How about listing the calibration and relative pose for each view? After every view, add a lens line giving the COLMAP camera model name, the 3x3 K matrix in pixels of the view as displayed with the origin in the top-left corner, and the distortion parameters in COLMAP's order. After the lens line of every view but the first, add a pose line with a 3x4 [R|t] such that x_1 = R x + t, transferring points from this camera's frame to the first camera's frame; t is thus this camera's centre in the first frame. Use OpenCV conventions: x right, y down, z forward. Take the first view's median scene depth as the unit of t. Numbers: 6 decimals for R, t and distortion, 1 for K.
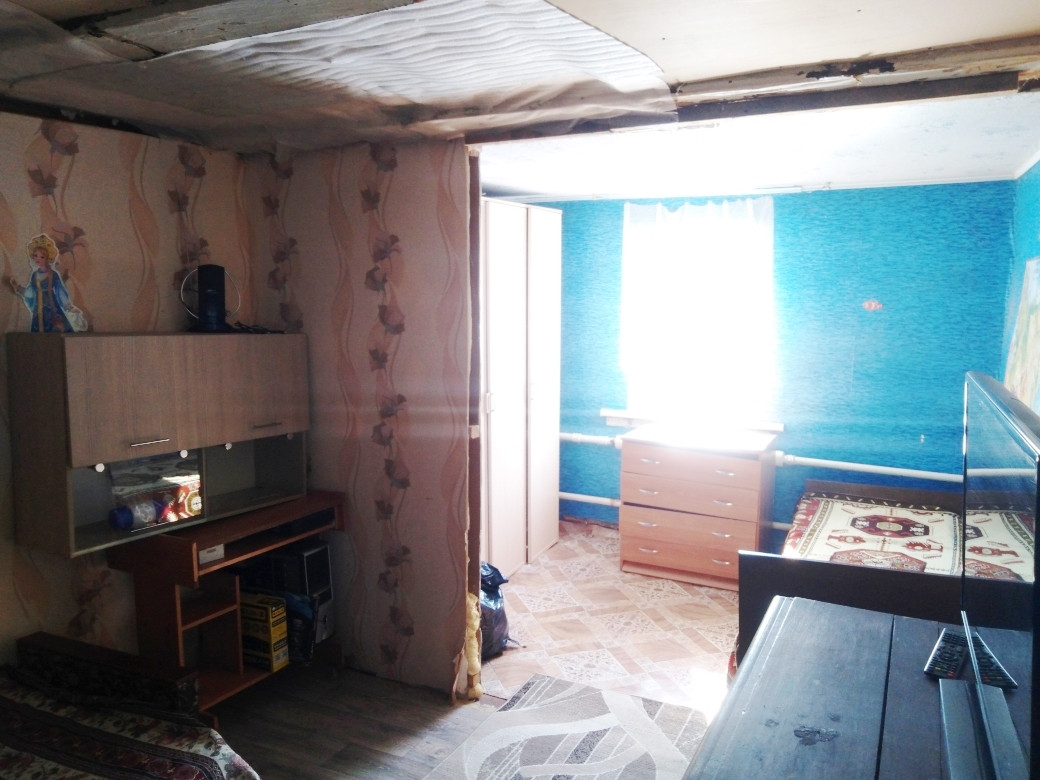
lens RADIAL K [[779.0, 0, 515.4], [0, 779.0, 397.4], [0, 0, 1]] dist [0.016621, -0.001938]
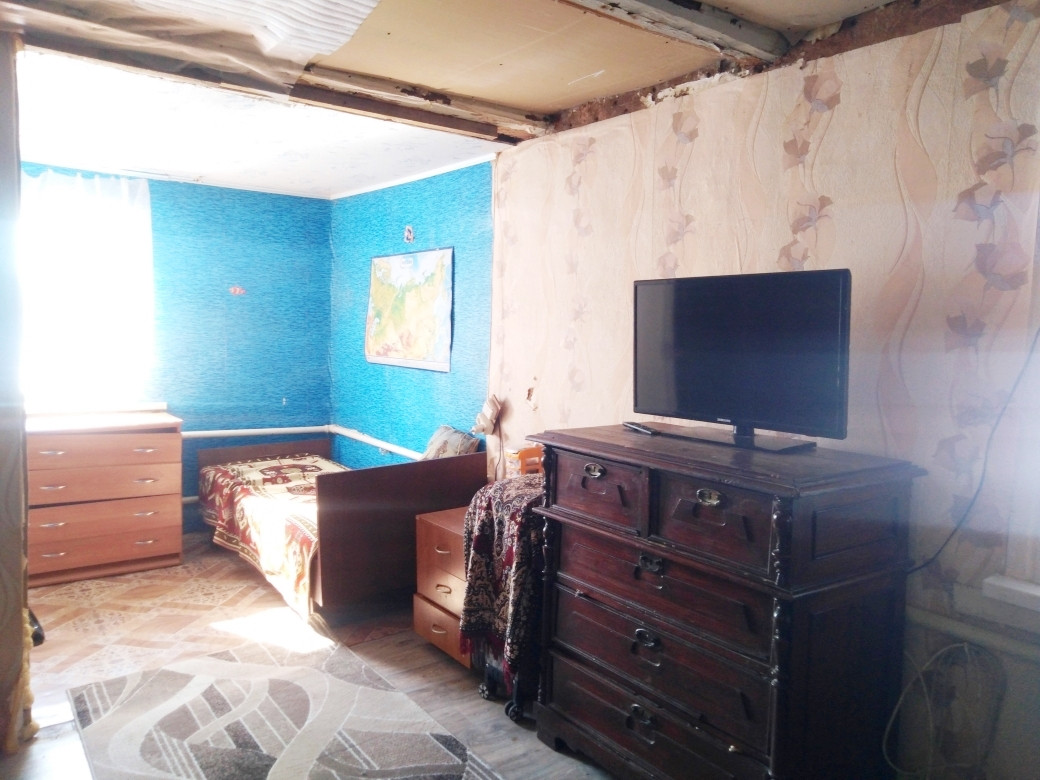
lens RADIAL K [[779.0, 0, 515.4], [0, 779.0, 397.4], [0, 0, 1]] dist [0.016621, -0.001938]
pose [[0.449236, -0.068141, 0.890811, -0.390479], [0.105155, 0.994189, 0.023019, 0.054984], [-0.887203, 0.083332, 0.453791, 0.123038]]
